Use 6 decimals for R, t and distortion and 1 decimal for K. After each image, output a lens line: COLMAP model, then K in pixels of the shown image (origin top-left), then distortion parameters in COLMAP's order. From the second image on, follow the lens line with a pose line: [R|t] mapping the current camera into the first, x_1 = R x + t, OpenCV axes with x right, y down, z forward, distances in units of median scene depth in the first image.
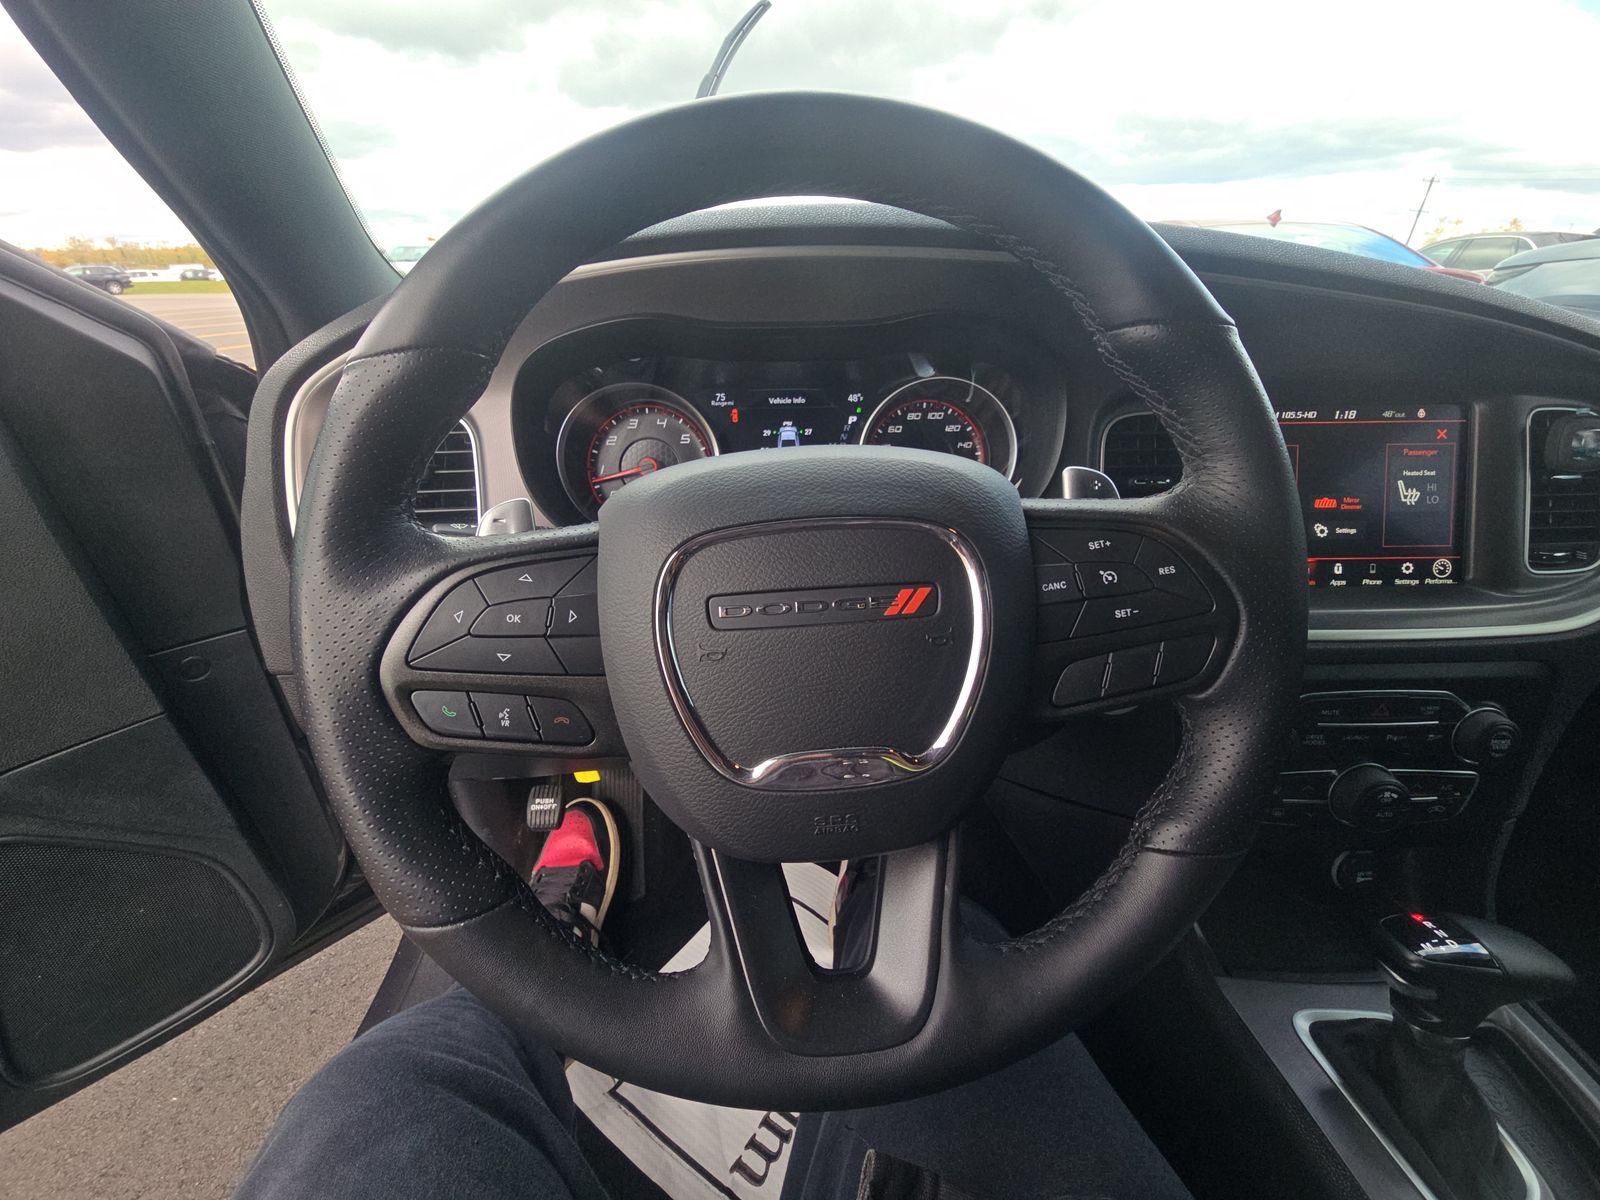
lens RADIAL K [[644.3, 0, 792.6], [0, 644.3, 602.0], [0, 0, 1]] dist [0.000145, -0.001294]
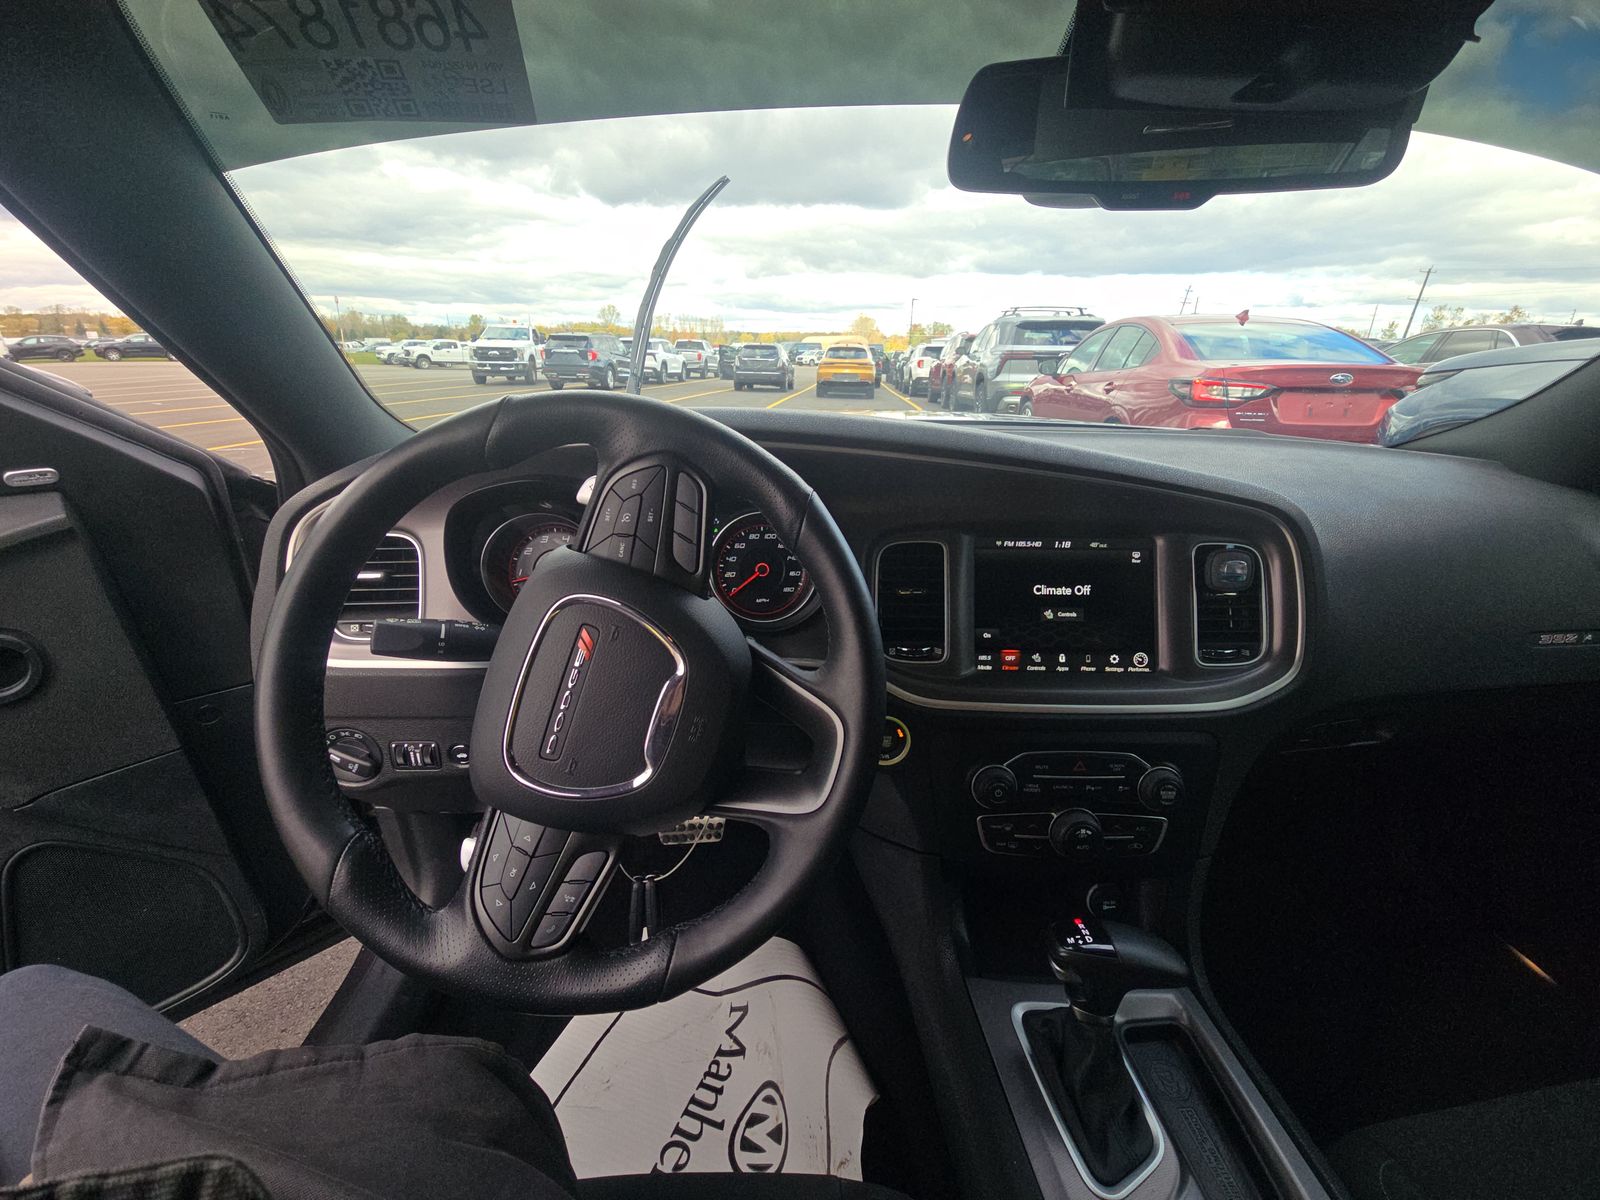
lens RADIAL K [[644.3, 0, 799.0], [0, 644.3, 601.1], [0, 0, 1]] dist [0.000145, -0.001294]
pose [[0.999610, 0.020791, -0.018623, 0.312084], [-0.022502, 0.995035, -0.096953, -0.026527], [0.016515, 0.097334, 0.995115, -0.325941]]
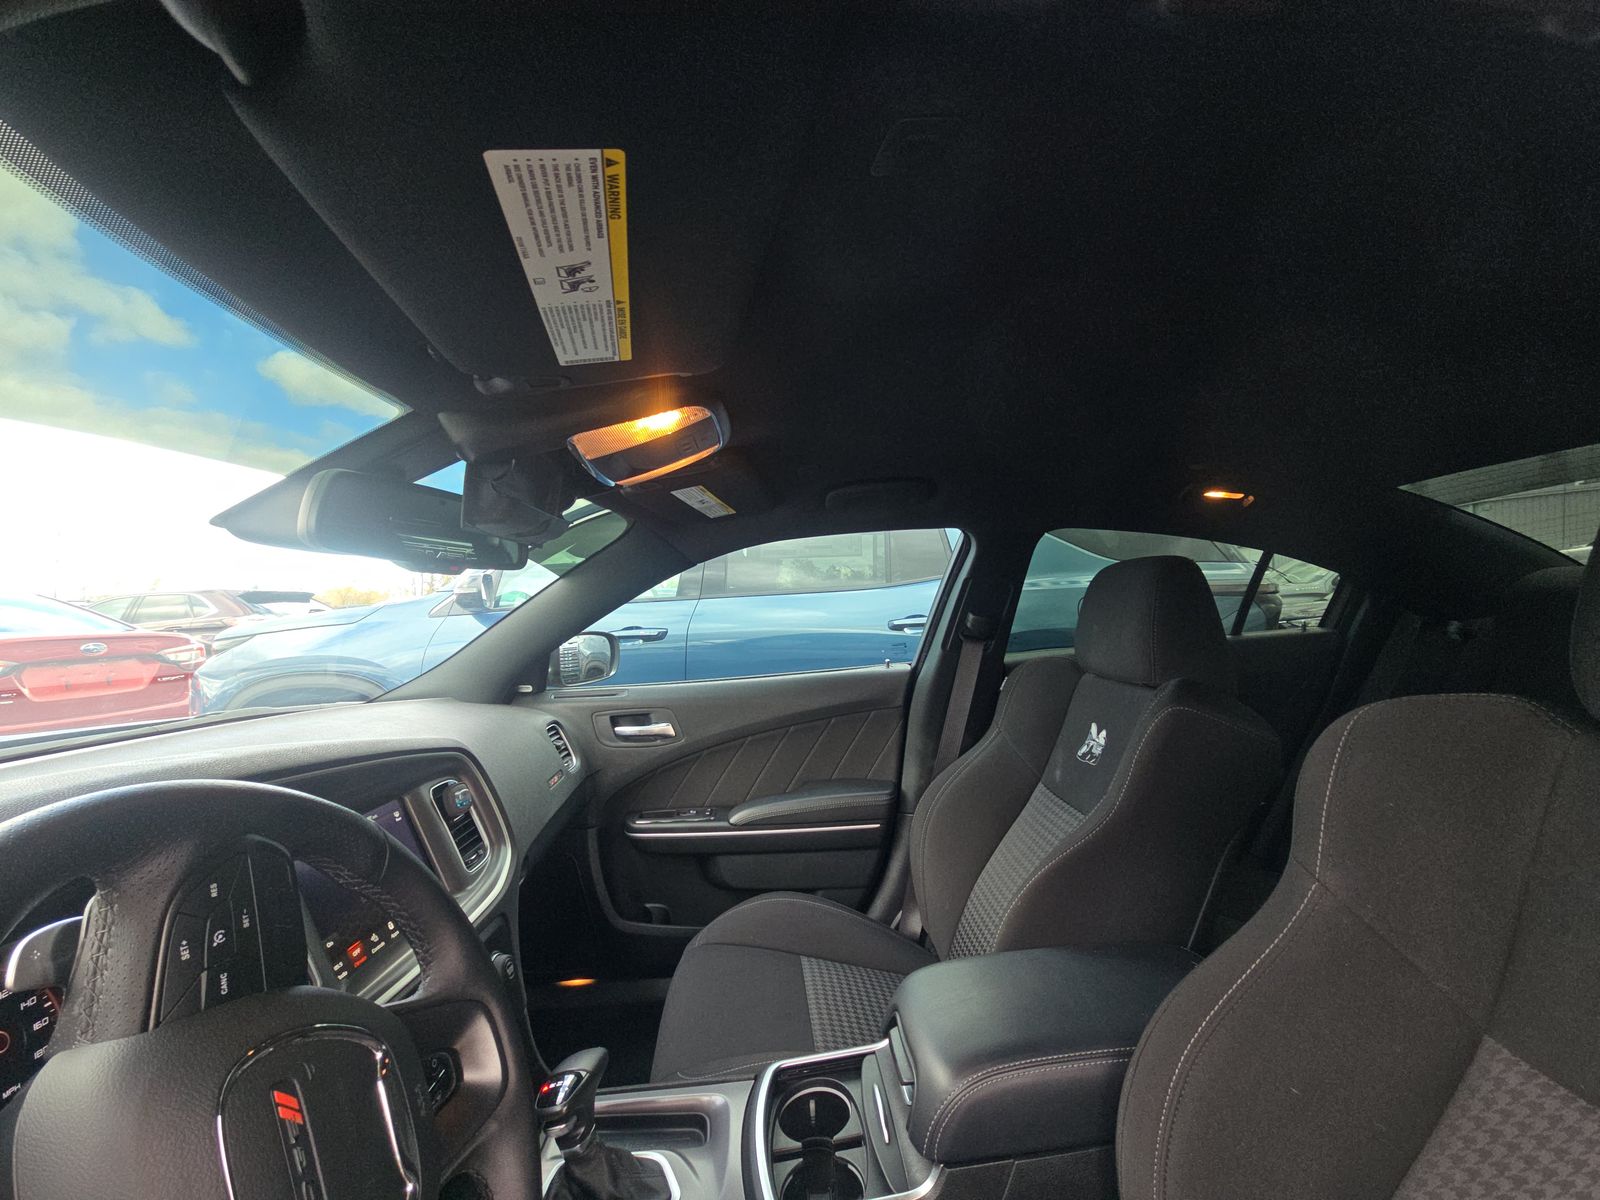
lens RADIAL K [[644.3, 0, 798.7], [0, 644.3, 607.3], [0, 0, 1]] dist [0.000145, -0.001294]
pose [[0.026609, -0.001940, 0.999644, -0.538341], [0.467522, 0.883916, -0.010730, -0.227424], [-0.883581, 0.467641, 0.024427, -0.164461]]
